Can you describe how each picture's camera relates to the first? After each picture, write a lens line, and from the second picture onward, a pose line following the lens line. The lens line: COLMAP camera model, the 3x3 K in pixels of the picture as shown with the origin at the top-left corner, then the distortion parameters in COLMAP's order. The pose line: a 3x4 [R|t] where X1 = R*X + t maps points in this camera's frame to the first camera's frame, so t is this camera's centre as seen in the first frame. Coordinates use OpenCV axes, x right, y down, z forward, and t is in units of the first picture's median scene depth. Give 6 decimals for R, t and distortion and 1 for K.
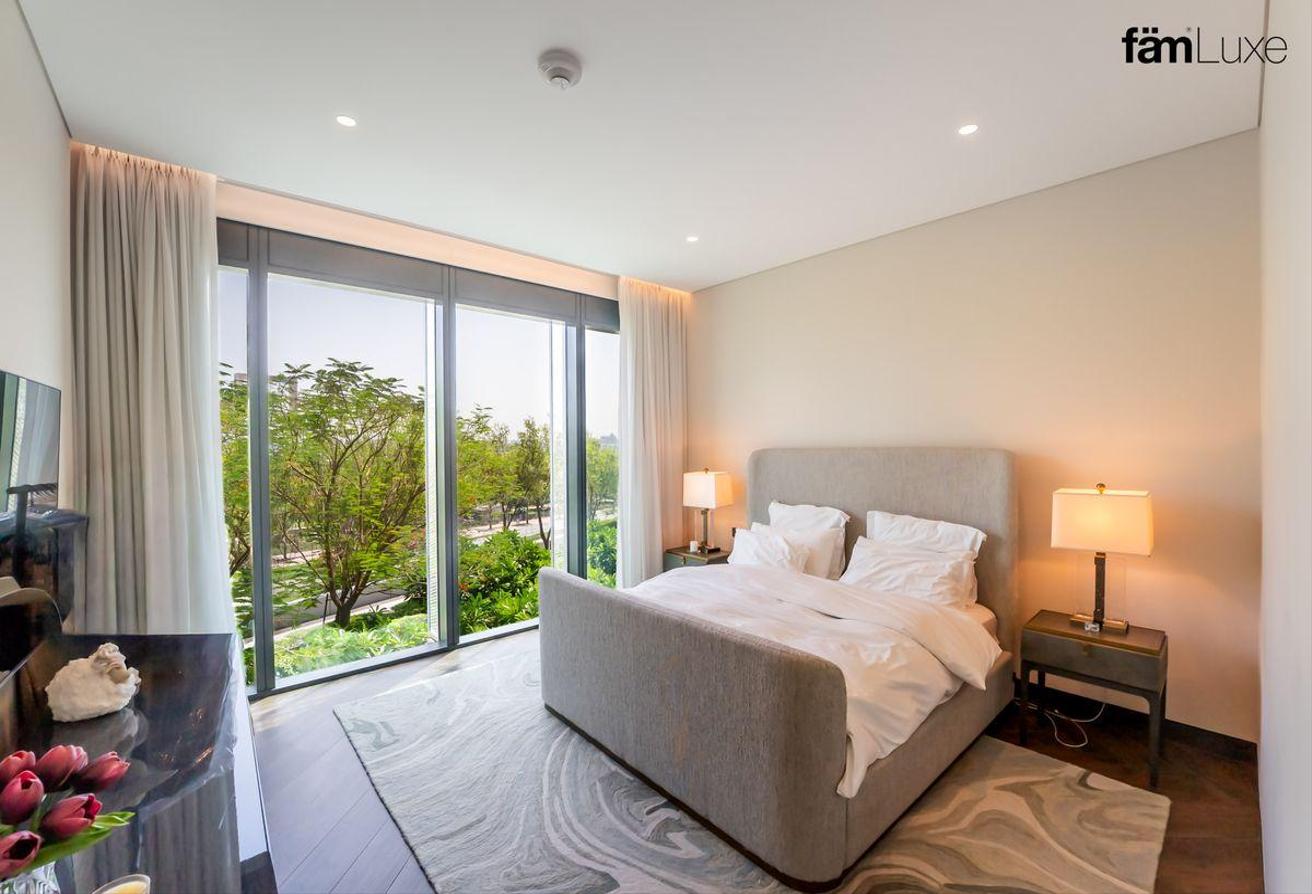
lens RADIAL K [[530.6, 0, 661.8], [0, 530.6, 436.2], [0, 0, 1]] dist [0.002551, 0.000141]
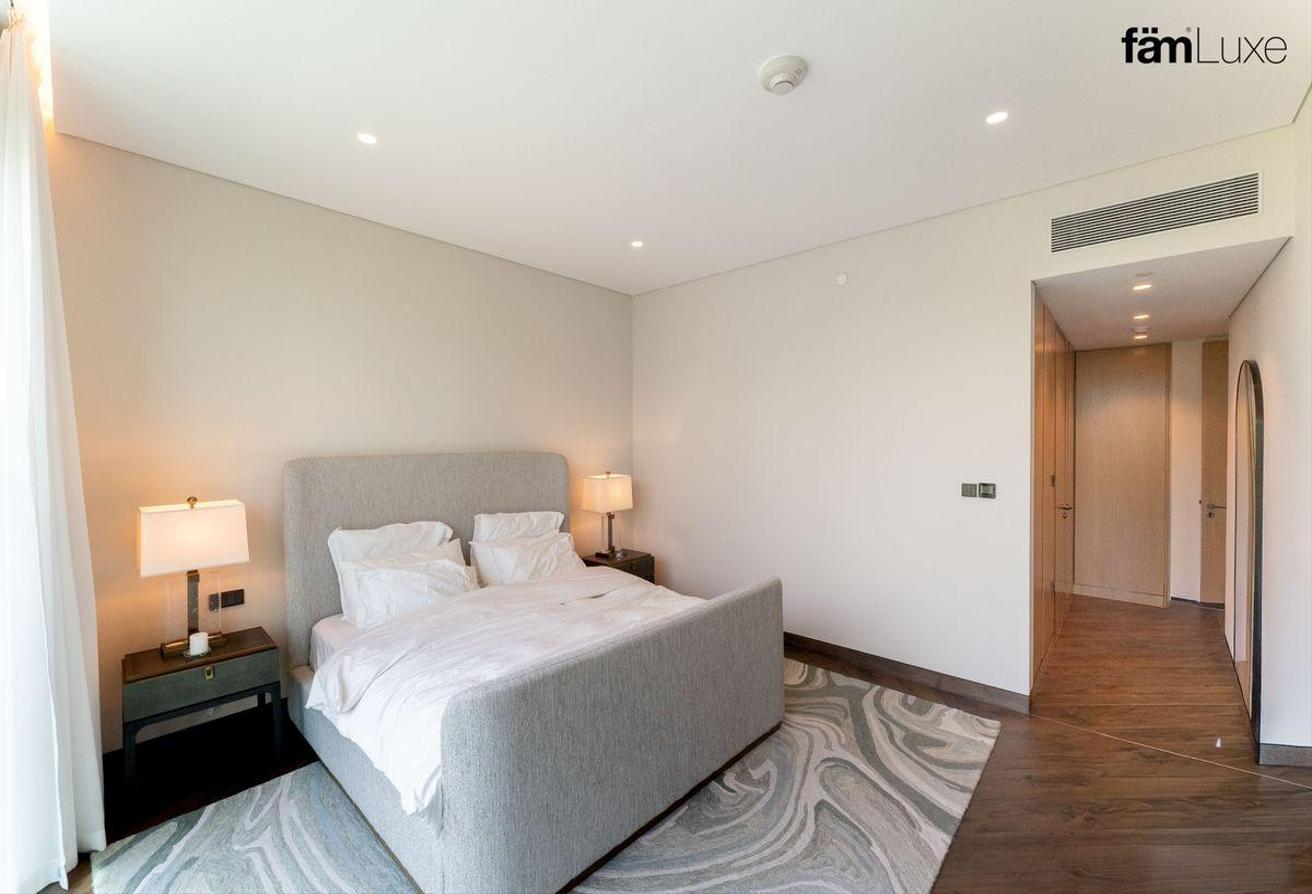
lens RADIAL K [[530.6, 0, 654.9], [0, 530.6, 448.1], [0, 0, 1]] dist [0.002551, 0.000141]
pose [[-0.096704, 0.009524, 0.995268, -0.960953], [0.001888, 0.999954, -0.009386, 0.035498], [-0.995311, 0.000971, -0.096717, 1.136590]]
